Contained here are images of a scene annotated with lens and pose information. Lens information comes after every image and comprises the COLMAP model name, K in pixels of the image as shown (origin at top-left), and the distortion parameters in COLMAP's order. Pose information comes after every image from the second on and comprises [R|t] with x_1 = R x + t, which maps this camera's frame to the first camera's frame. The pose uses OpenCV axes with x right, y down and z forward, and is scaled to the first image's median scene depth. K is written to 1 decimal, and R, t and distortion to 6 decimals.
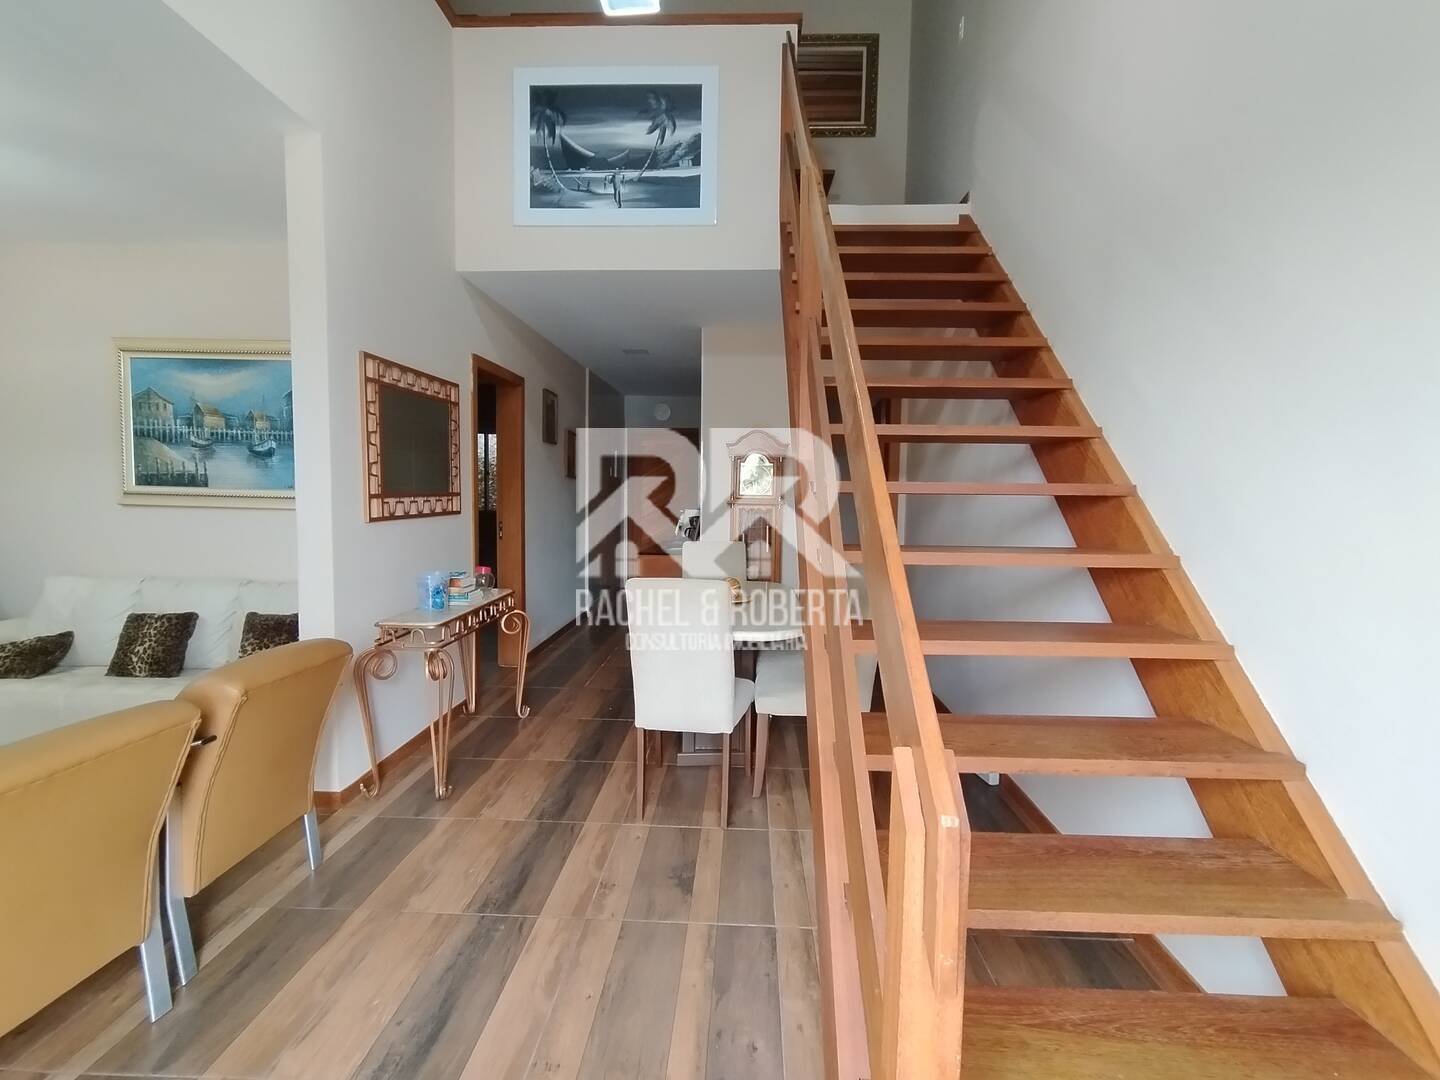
lens RADIAL K [[661.1, 0, 720.8], [0, 661.1, 537.9], [0, 0, 1]] dist [0.001040, 0.002614]
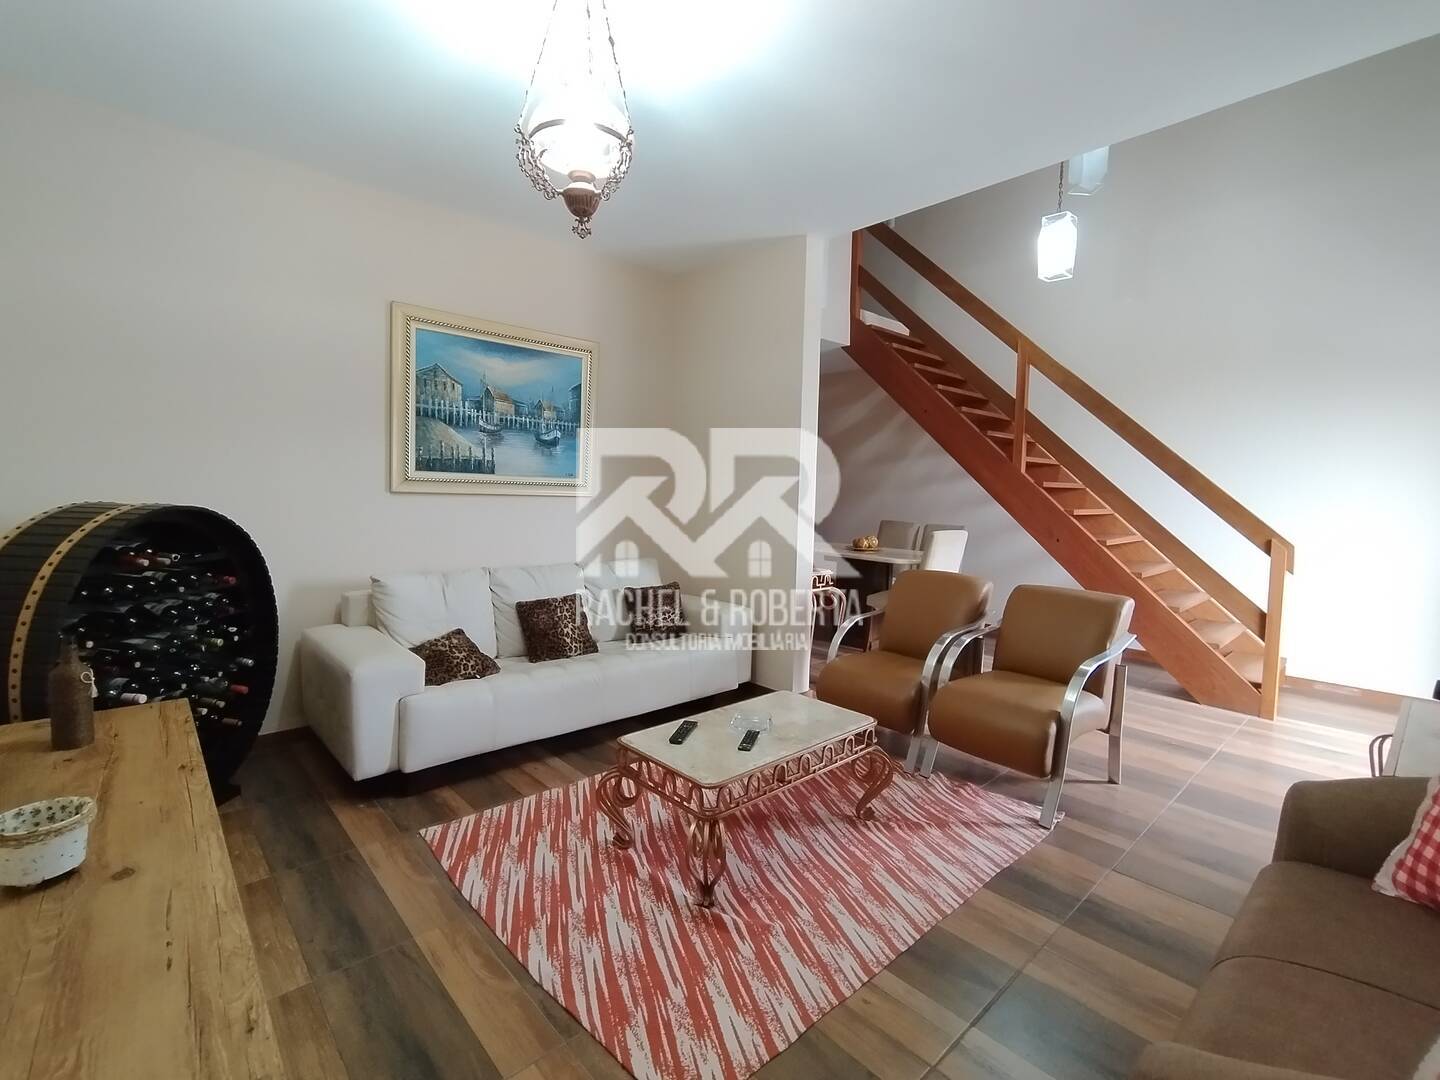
lens RADIAL K [[661.1, 0, 721.0], [0, 661.1, 533.4], [0, 0, 1]] dist [0.001040, 0.002614]
pose [[0.707086, -0.046063, 0.705626, -1.238815], [0.035297, 0.998931, 0.029840, -0.006812], [-0.706247, 0.003807, 0.707956, 0.077926]]
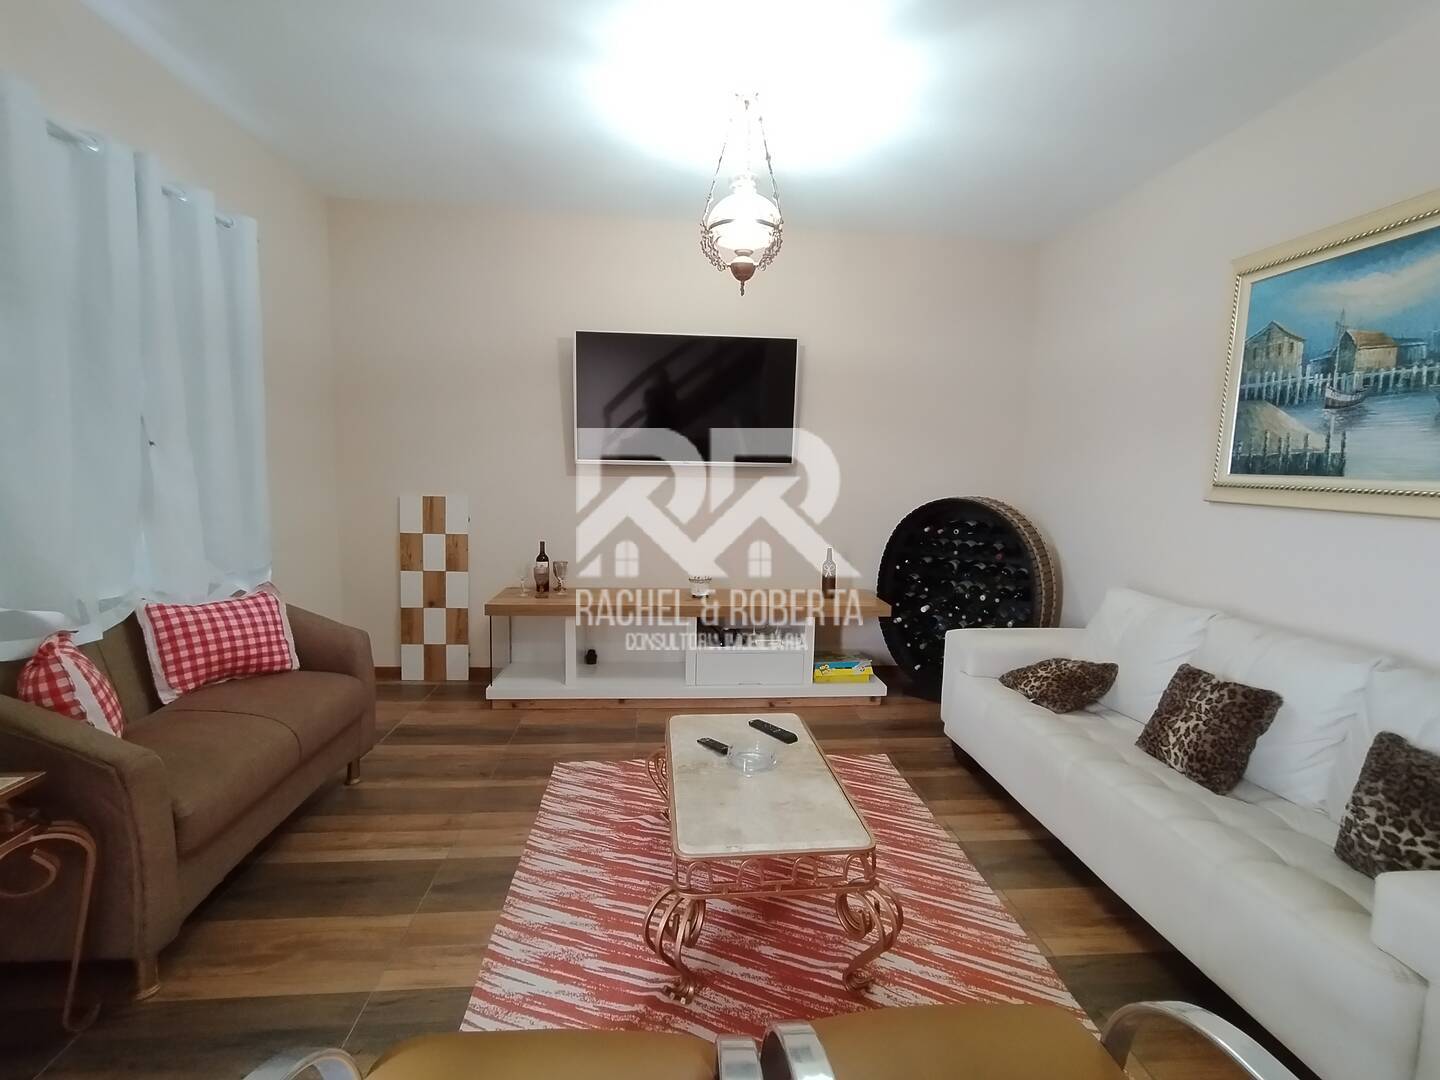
lens RADIAL K [[661.1, 0, 720.2], [0, 661.1, 536.4], [0, 0, 1]] dist [0.001040, 0.002614]
pose [[0.139417, 0.090721, -0.986069, -0.280149], [-0.091960, 0.992677, 0.078327, -0.020431], [0.985954, 0.079759, 0.146739, 0.390335]]
